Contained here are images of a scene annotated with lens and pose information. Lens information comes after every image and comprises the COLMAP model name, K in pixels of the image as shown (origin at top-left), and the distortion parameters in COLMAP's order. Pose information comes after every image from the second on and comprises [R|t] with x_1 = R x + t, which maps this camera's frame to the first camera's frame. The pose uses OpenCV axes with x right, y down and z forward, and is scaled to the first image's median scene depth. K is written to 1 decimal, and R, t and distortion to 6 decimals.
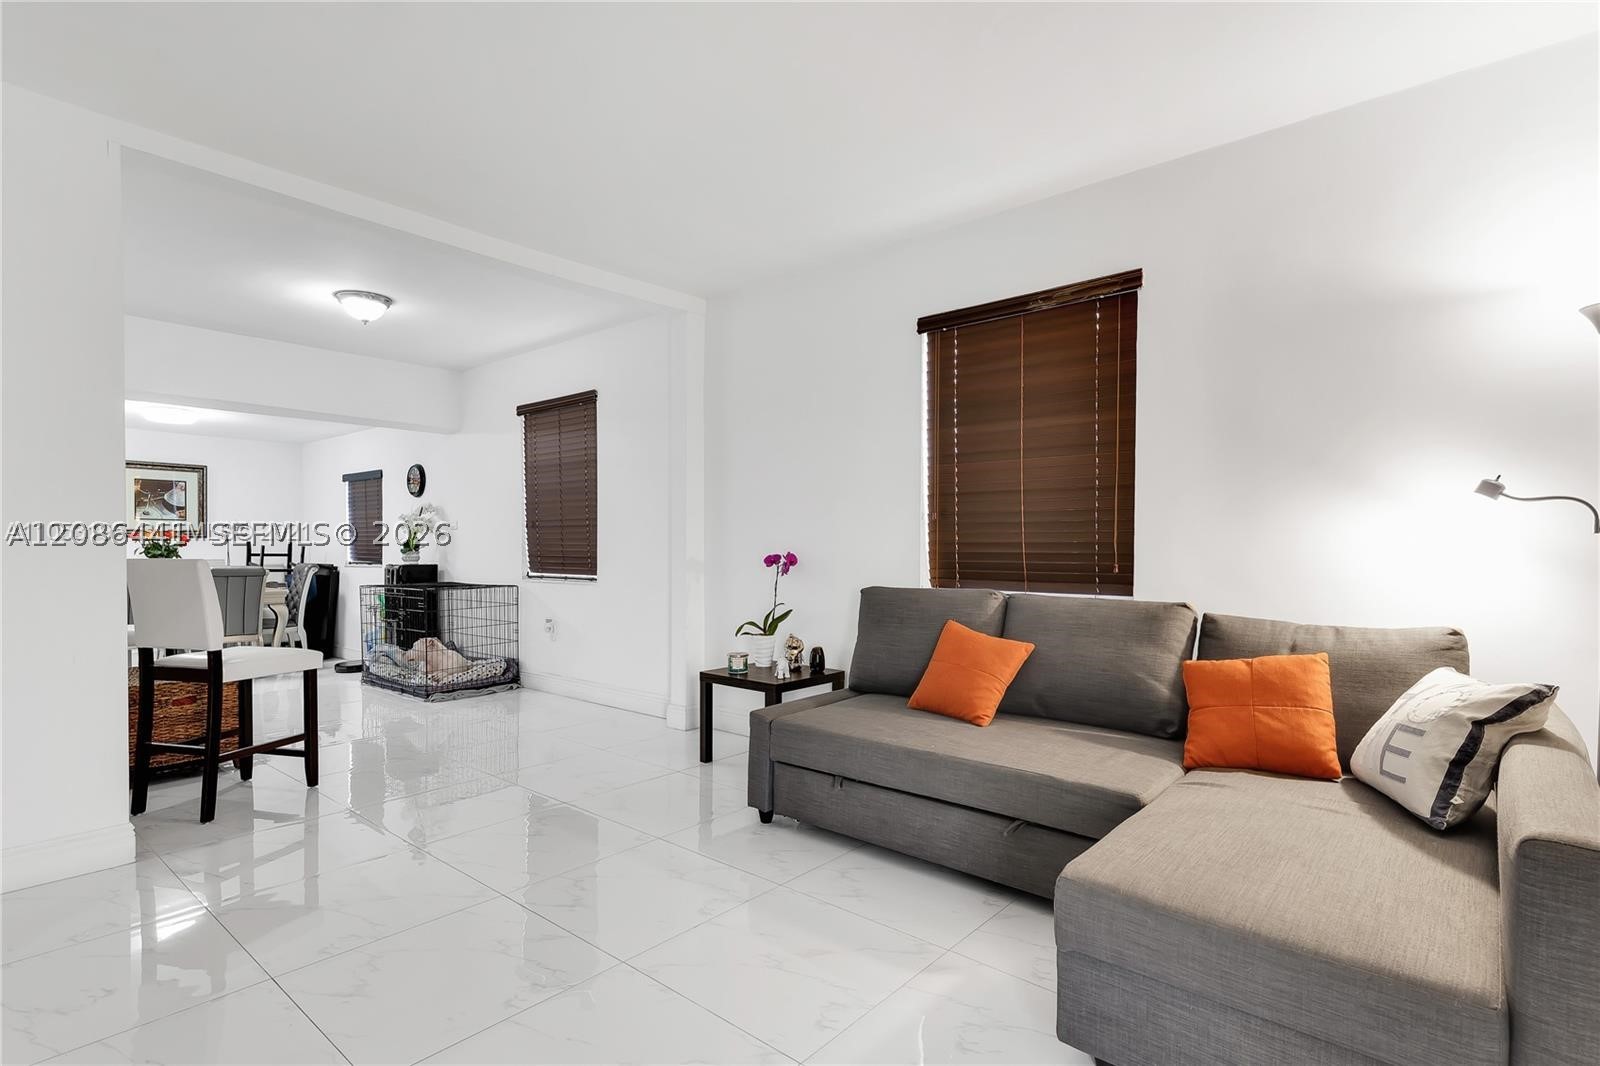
lens RADIAL K [[795.8, 0, 788.3], [0, 795.8, 560.6], [0, 0, 1]] dist [0.003459, 0.000281]
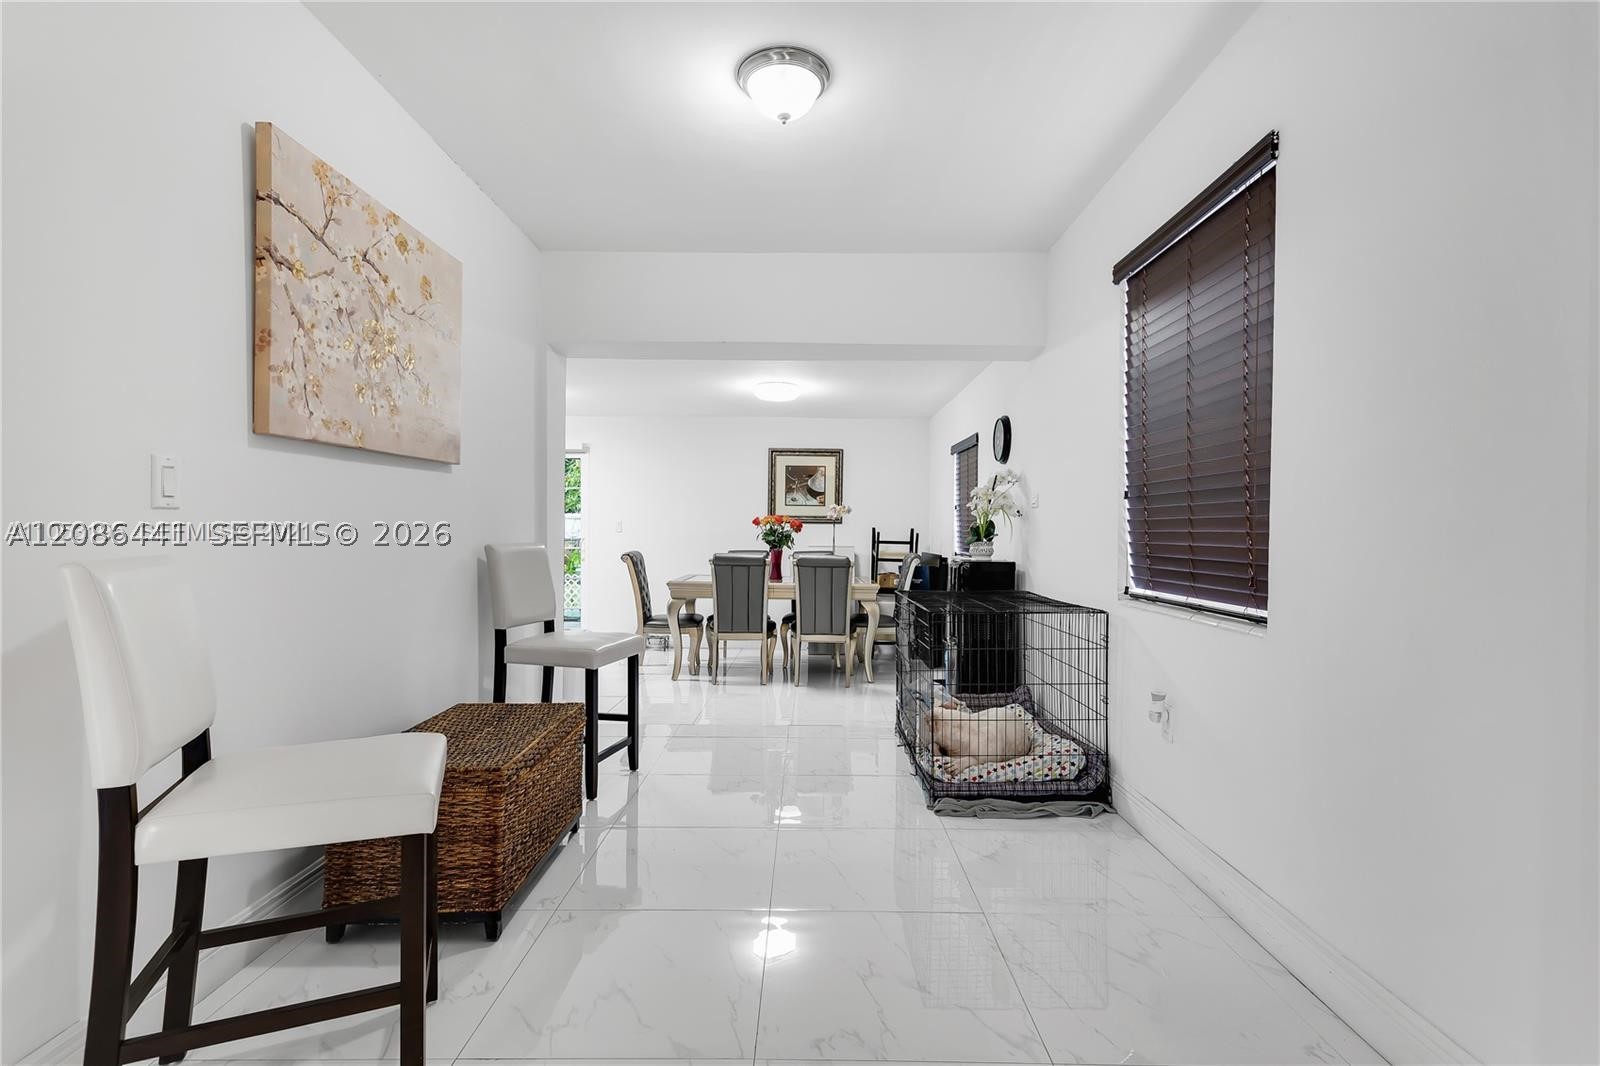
lens RADIAL K [[757.4, 0, 812.0], [0, 757.4, 527.7], [0, 0, 1]] dist [0.025096, -0.012376]
pose [[0.670158, 0.004081, -0.742207, -0.090007], [-0.025360, 0.999527, -0.017402, -0.008626], [0.741785, 0.030484, 0.669944, 0.461216]]
